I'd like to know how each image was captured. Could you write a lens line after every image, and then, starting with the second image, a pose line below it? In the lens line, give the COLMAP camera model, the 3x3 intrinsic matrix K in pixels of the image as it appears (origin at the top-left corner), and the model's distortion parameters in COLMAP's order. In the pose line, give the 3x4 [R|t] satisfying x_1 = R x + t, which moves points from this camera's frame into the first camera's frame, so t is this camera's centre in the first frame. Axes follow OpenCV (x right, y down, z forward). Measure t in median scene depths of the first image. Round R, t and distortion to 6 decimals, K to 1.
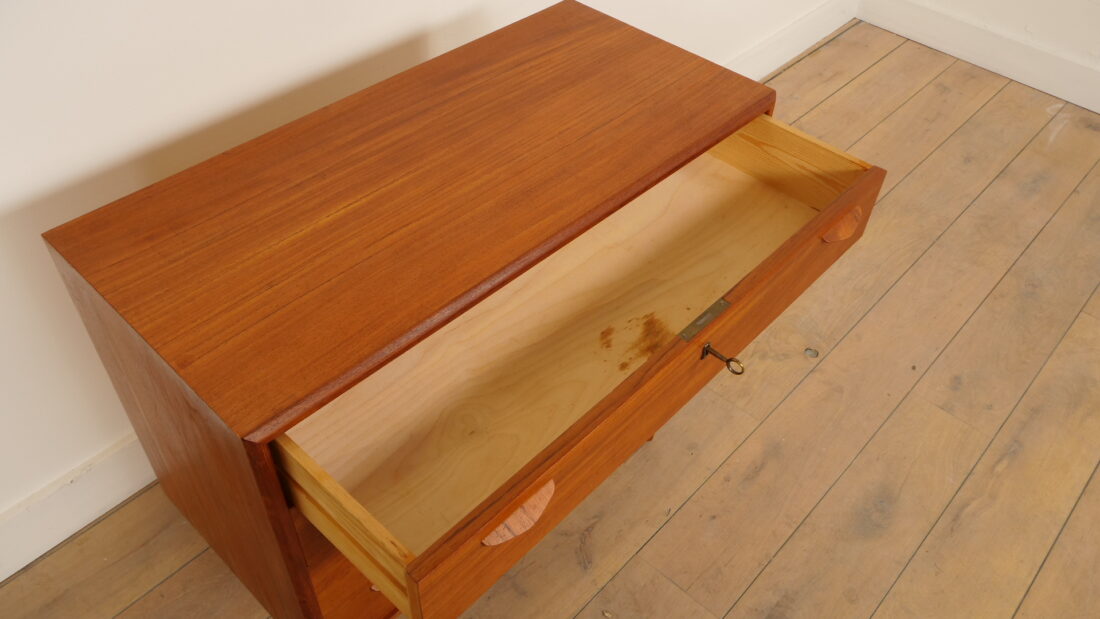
lens RADIAL K [[874.1, 0, 550.0], [0, 874.1, 309.5], [0, 0, 1]] dist [-0.028080, 0.008024]
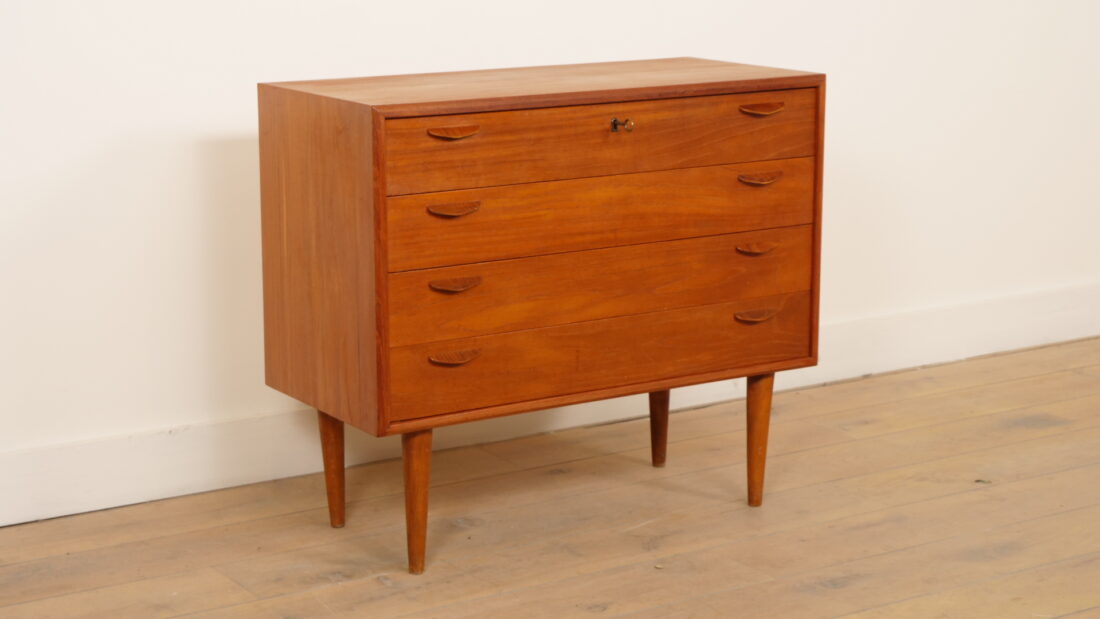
lens RADIAL K [[2128.0, 0, 550.0], [0, 2128.0, 309.5], [0, 0, 1]] dist [0.045478, 0.164506]
pose [[0.969787, 0.013230, -0.243595, 0.501386], [-0.142756, 0.840490, -0.522682, 1.316908], [0.197824, 0.541665, 0.816985, -1.056577]]
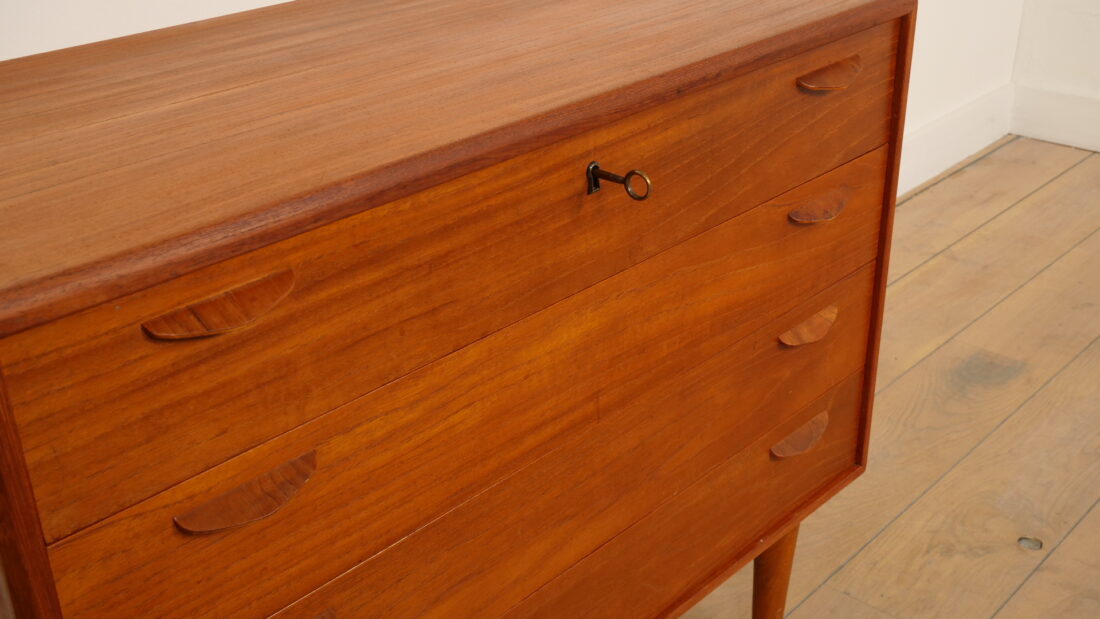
lens RADIAL K [[1267.1, 0, 550.0], [0, 1267.1, 309.5], [0, 0, 1]] dist [0.010641, 0.039175]
pose [[0.998540, -0.050312, -0.019663, 0.003630], [0.041539, 0.947884, -0.315897, 0.200506], [0.034532, 0.314619, 0.948590, 0.166714]]
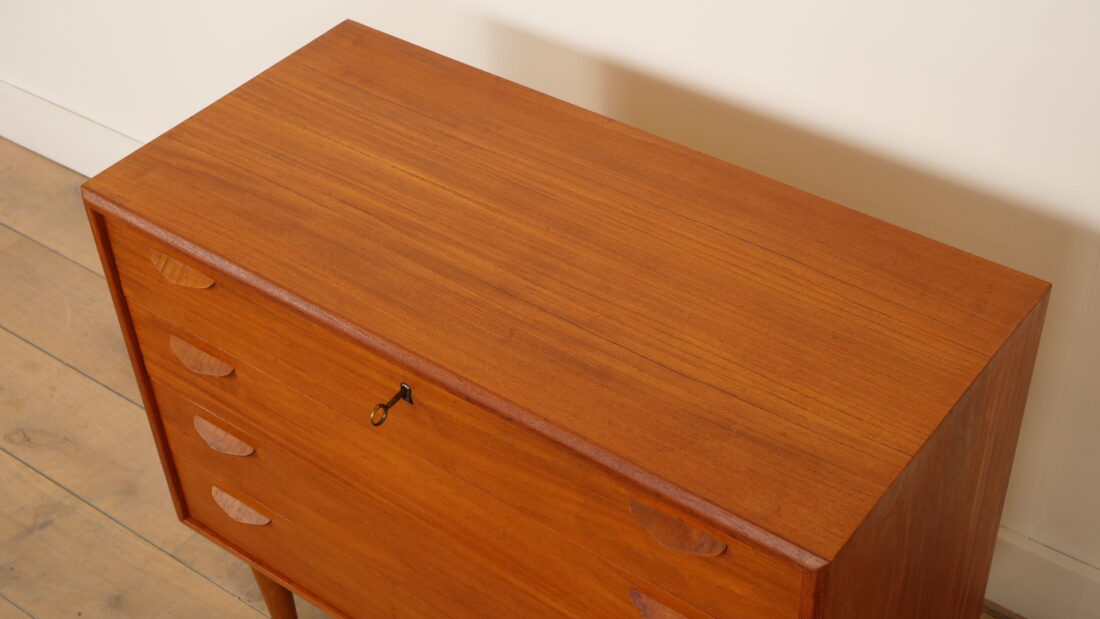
lens RADIAL K [[1563.3, 0, 550.0], [0, 1563.3, 309.5], [0, 0, 1]] dist [0.003253, -0.029467]
pose [[0.104008, 0.613897, -0.782504, 0.734066], [-0.659623, 0.631416, 0.407689, -0.513924], [0.744365, 0.473755, 0.470613, 0.291513]]
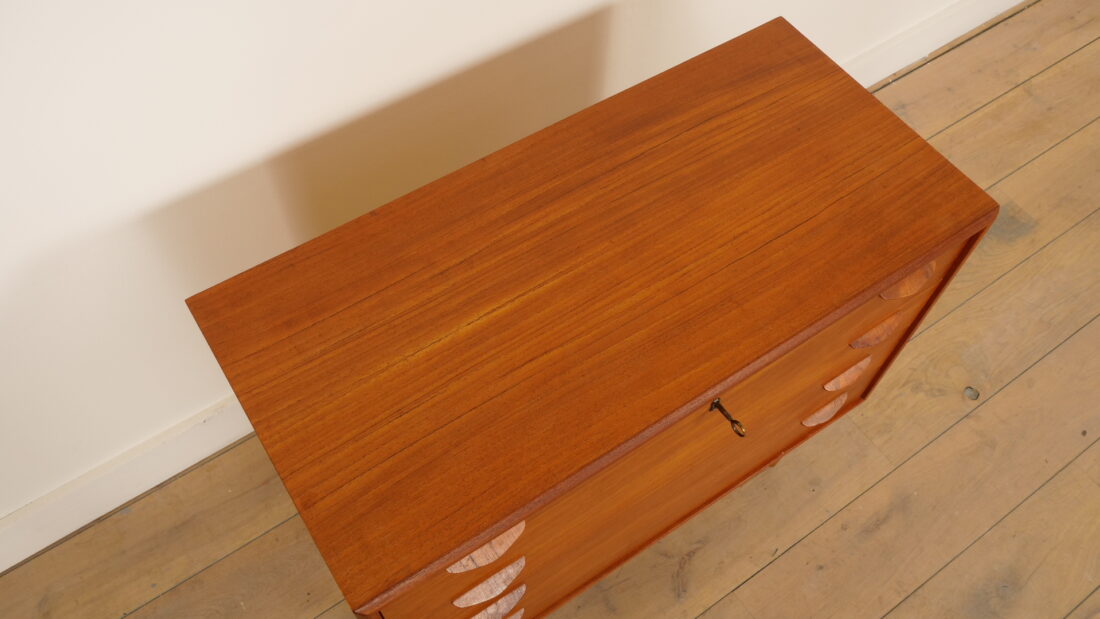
lens RADIAL K [[905.9, 0, 550.0], [0, 905.9, 309.5], [0, 0, 1]] dist [-0.024750, 0.005803]
pose [[0.974722, 0.182603, -0.128738, -0.030434], [-0.148683, 0.960242, 0.236281, -0.244309], [0.166765, -0.211167, 0.963119, 0.049983]]
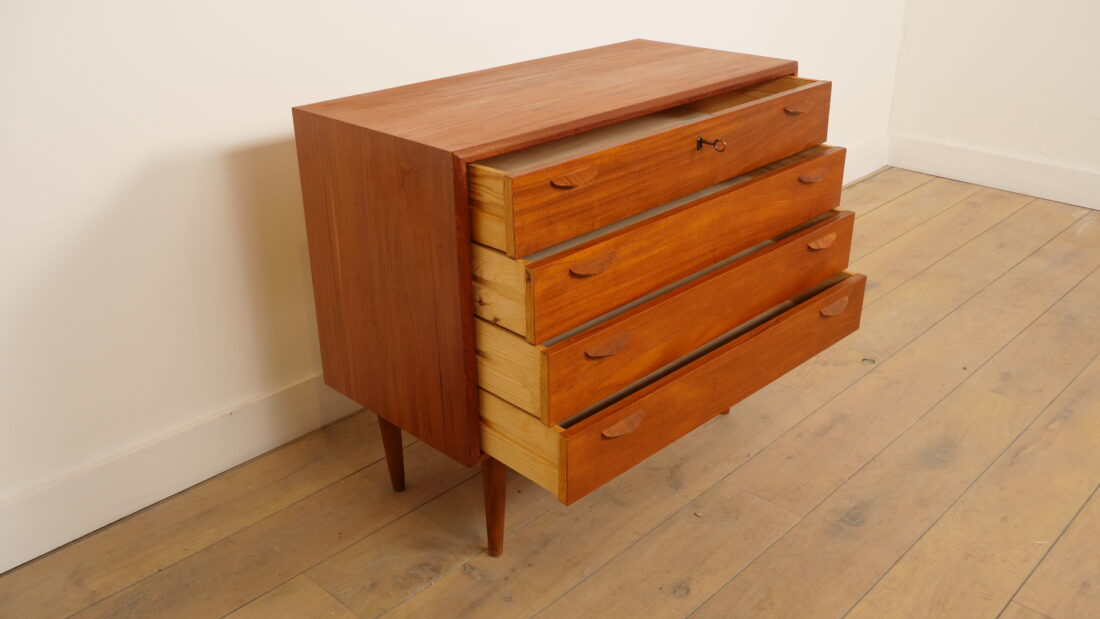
lens RADIAL K [[990.1, 0, 550.0], [0, 990.1, 309.5], [0, 0, 1]] dist [-0.008820, -0.011215]
pose [[0.998642, -0.034793, -0.038786, -0.064527], [0.019634, 0.940789, -0.338424, 0.513907], [0.048264, 0.337203, 0.940194, -0.273335]]
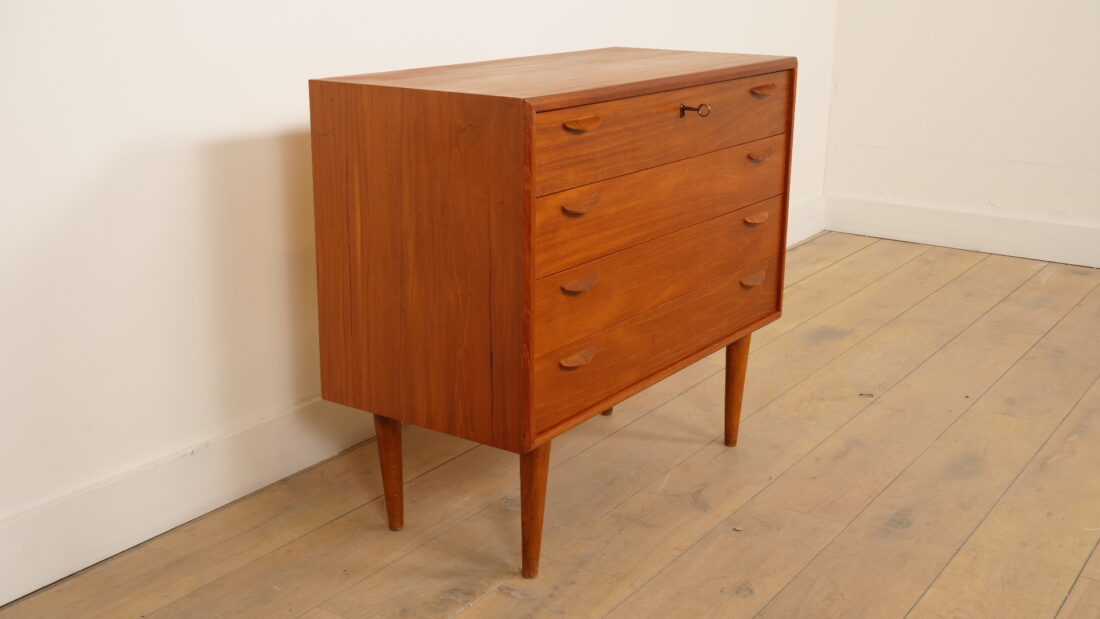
lens RADIAL K [[1267.1, 0, 550.0], [0, 1267.1, 309.5], [0, 0, 1]] dist [0.010641, 0.039175]
pose [[0.988226, -0.067923, 0.137101, -0.326639], [0.124685, 0.876846, -0.464321, 0.763442], [-0.088678, 0.475949, 0.874991, -0.380293]]
